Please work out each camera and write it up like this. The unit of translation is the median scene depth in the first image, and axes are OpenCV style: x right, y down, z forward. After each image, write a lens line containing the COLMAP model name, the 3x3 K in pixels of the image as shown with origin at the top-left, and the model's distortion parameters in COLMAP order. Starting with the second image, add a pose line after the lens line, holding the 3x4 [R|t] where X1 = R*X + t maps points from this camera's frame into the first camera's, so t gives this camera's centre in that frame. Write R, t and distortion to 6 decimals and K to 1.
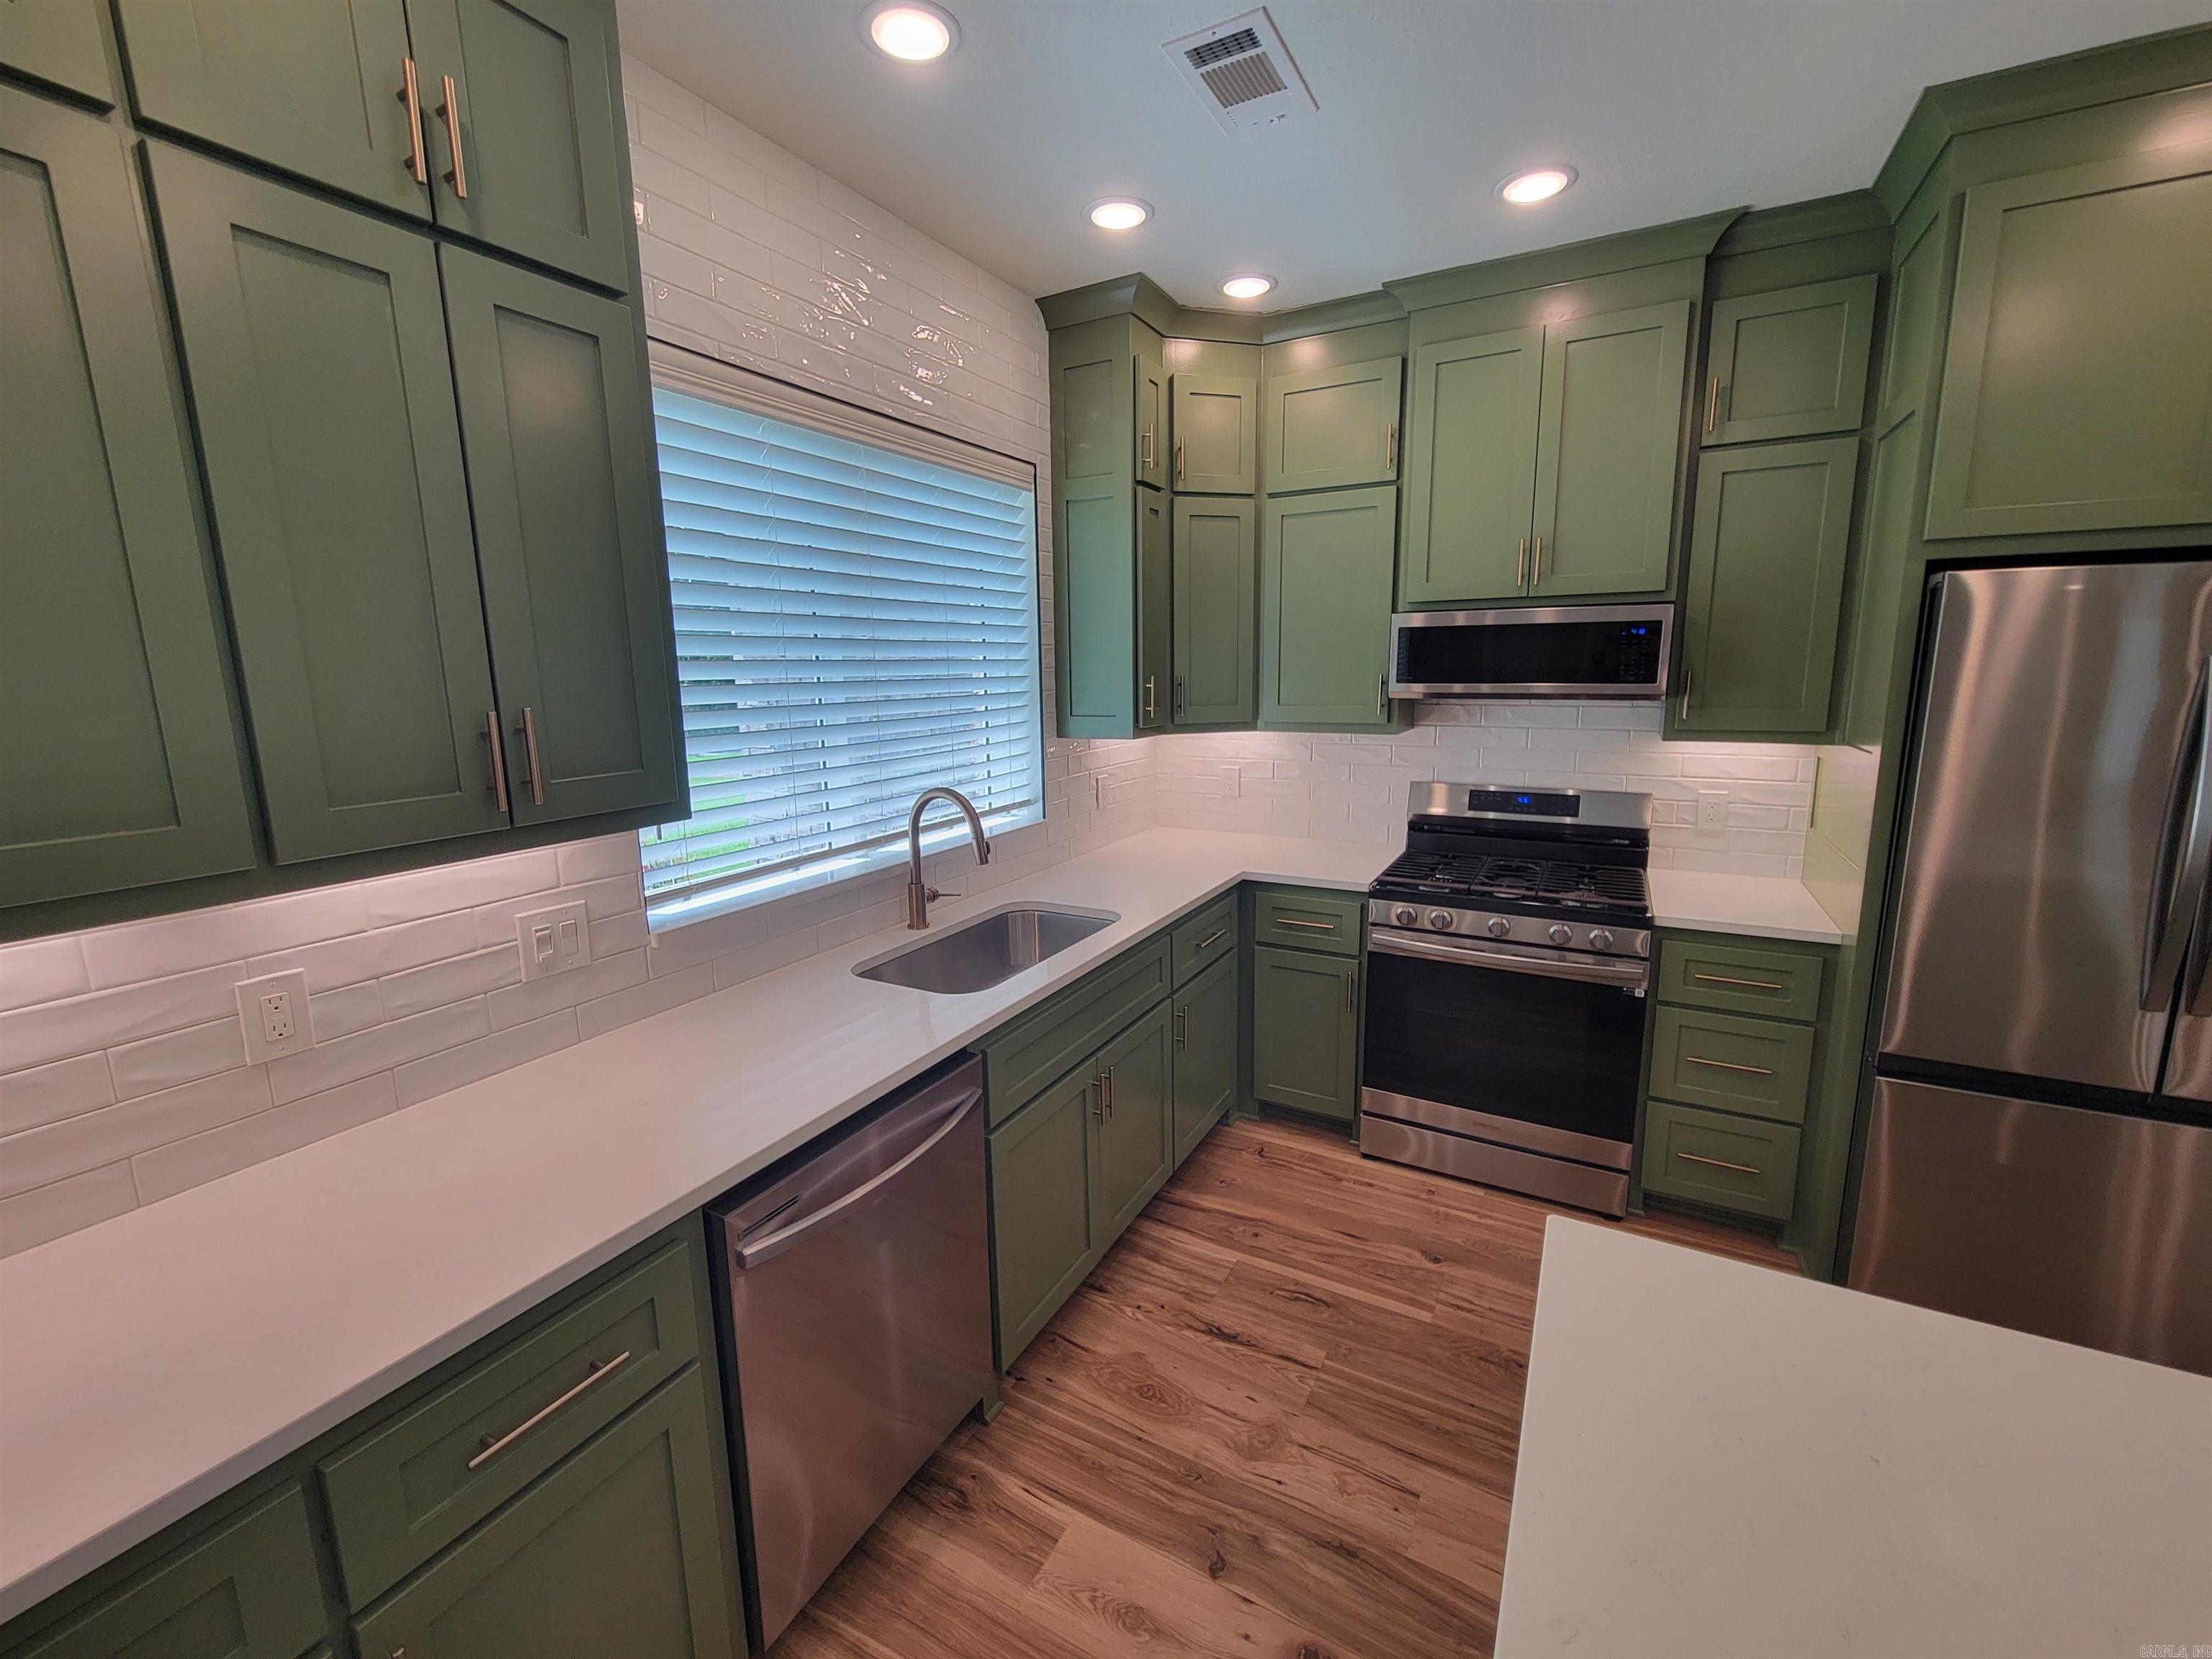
lens RADIAL K [[903.8, 0, 1095.2], [0, 903.8, 818.8], [0, 0, 1]] dist [-0.000590, 0.001208]
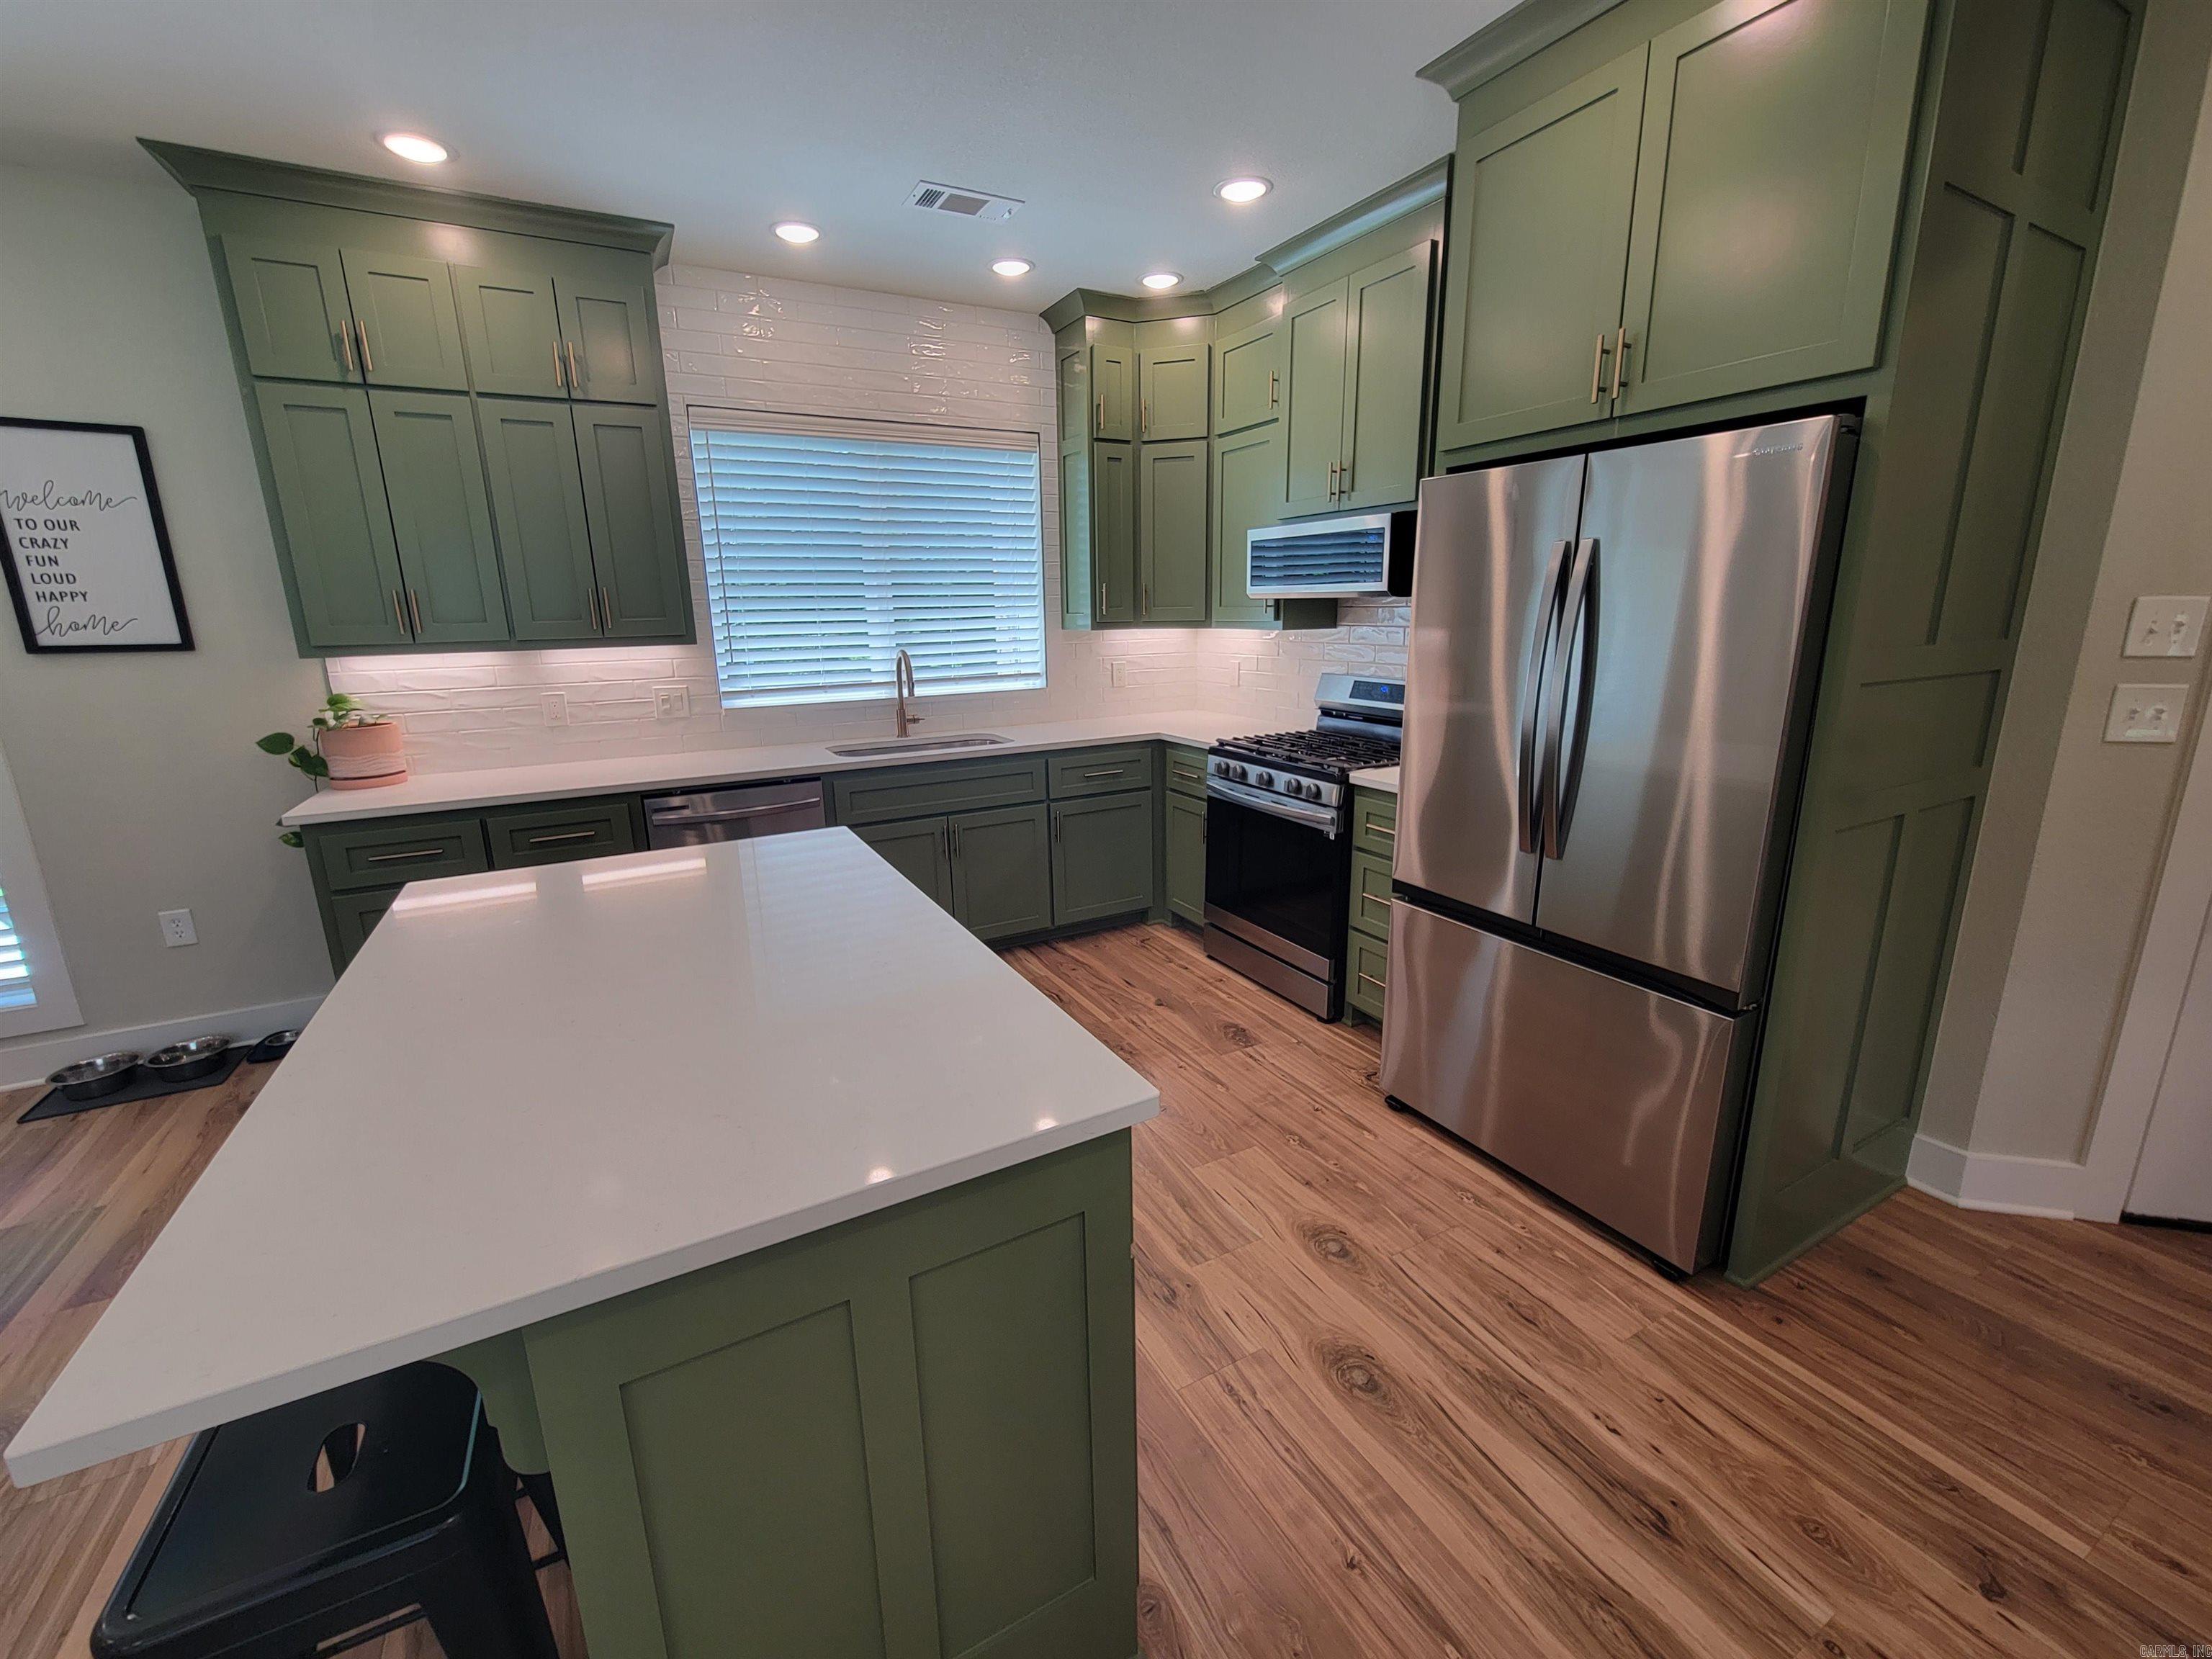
lens RADIAL K [[903.8, 0, 1101.0], [0, 903.8, 819.9], [0, 0, 1]] dist [-0.000590, 0.001208]
pose [[0.845714, 0.121628, -0.519590, 0.878985], [-0.084749, 0.991934, 0.094255, 0.074575], [0.526864, -0.035678, 0.849201, -0.192414]]
